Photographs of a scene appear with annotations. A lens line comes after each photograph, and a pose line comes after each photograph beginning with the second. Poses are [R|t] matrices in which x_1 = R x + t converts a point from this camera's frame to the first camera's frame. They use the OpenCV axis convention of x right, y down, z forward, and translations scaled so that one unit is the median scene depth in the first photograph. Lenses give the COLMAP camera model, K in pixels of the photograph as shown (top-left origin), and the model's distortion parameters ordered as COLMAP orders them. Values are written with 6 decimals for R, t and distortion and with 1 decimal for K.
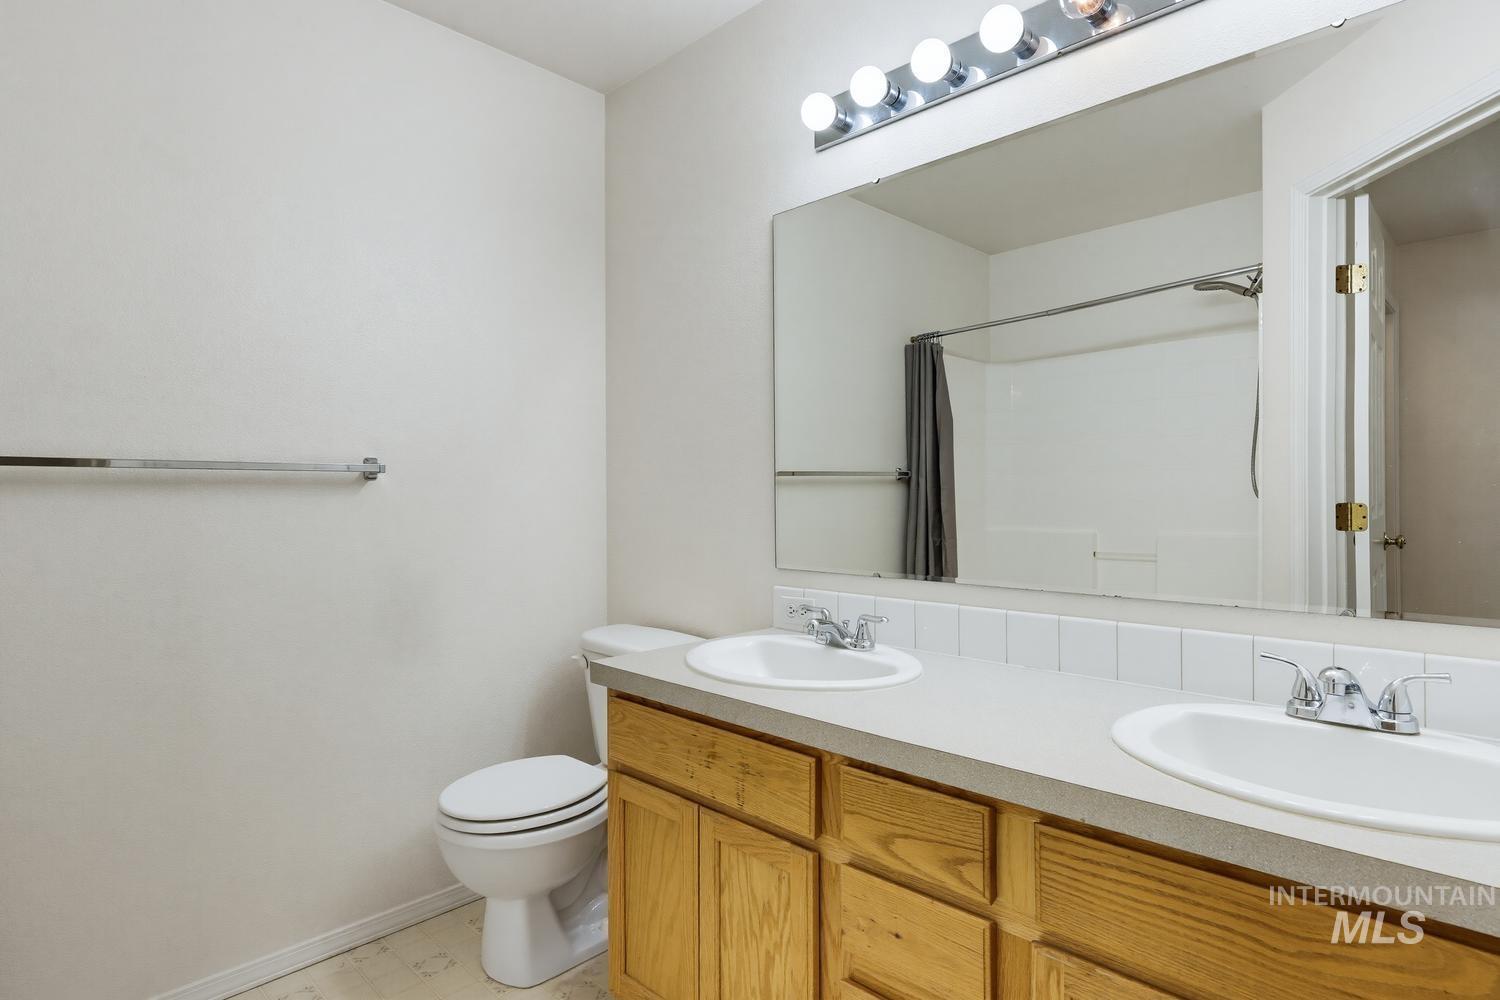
lens RADIAL K [[781.8, 0, 749.2], [0, 781.8, 491.4], [0, 0, 1]] dist [0.000936, 0.000502]
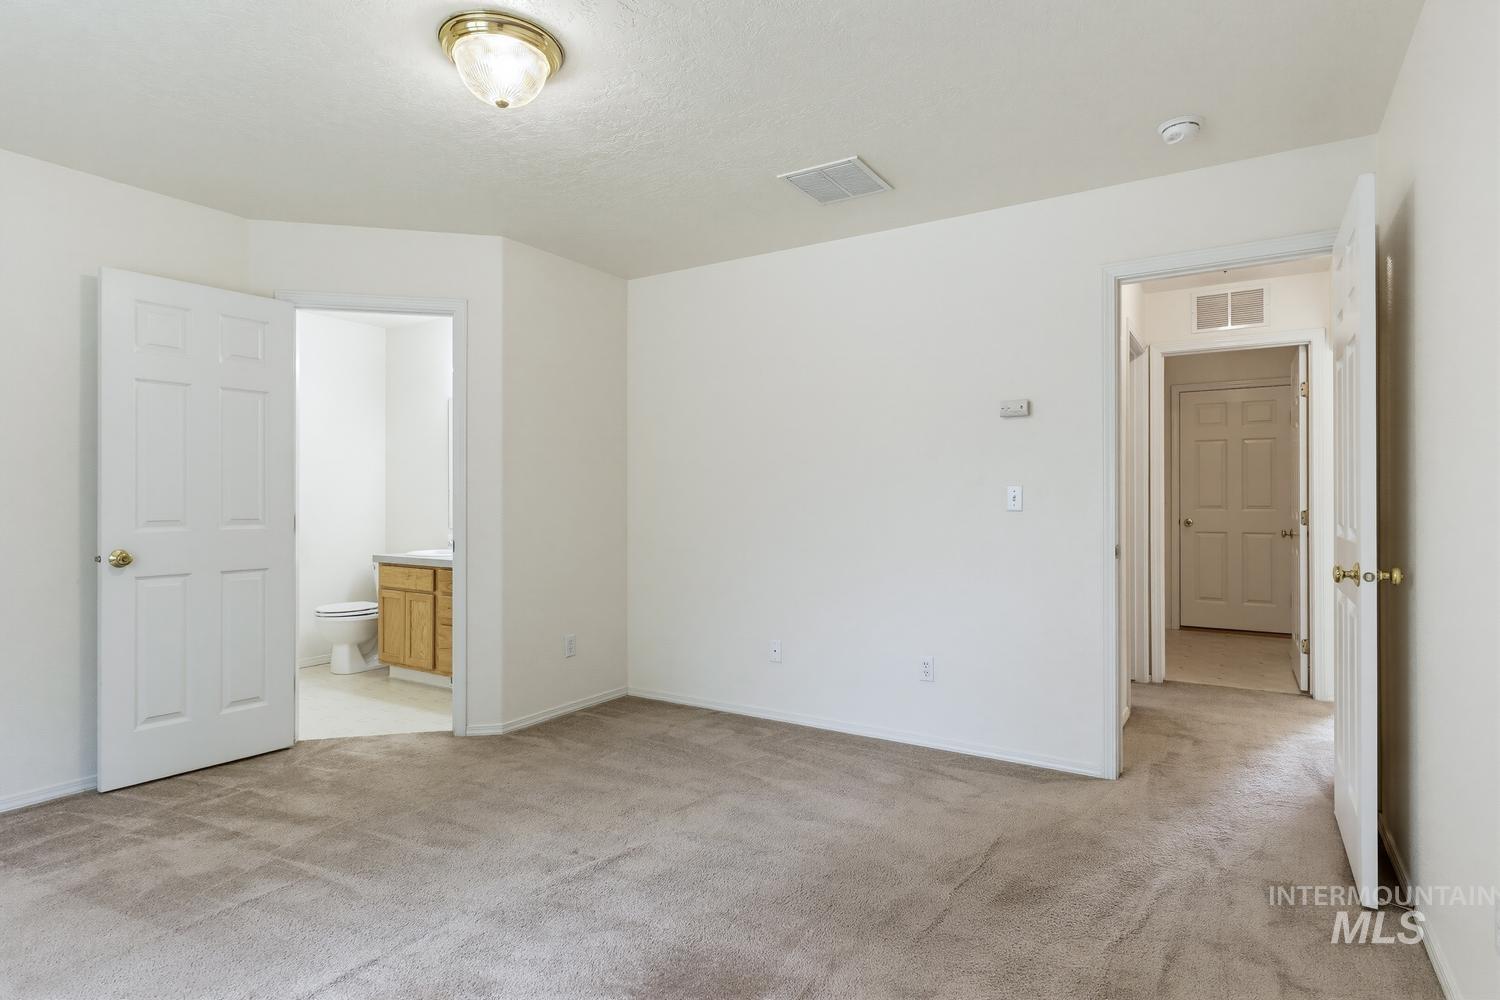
lens RADIAL K [[783.4, 0, 754.6], [0, 783.4, 497.9], [0, 0, 1]] dist [0.000574, 0.000263]
pose [[0.977666, 0.006684, 0.210056, 0.685860], [-0.005317, 0.999961, -0.007069, 0.007902], [-0.210095, 0.005794, 0.977664, -2.596427]]
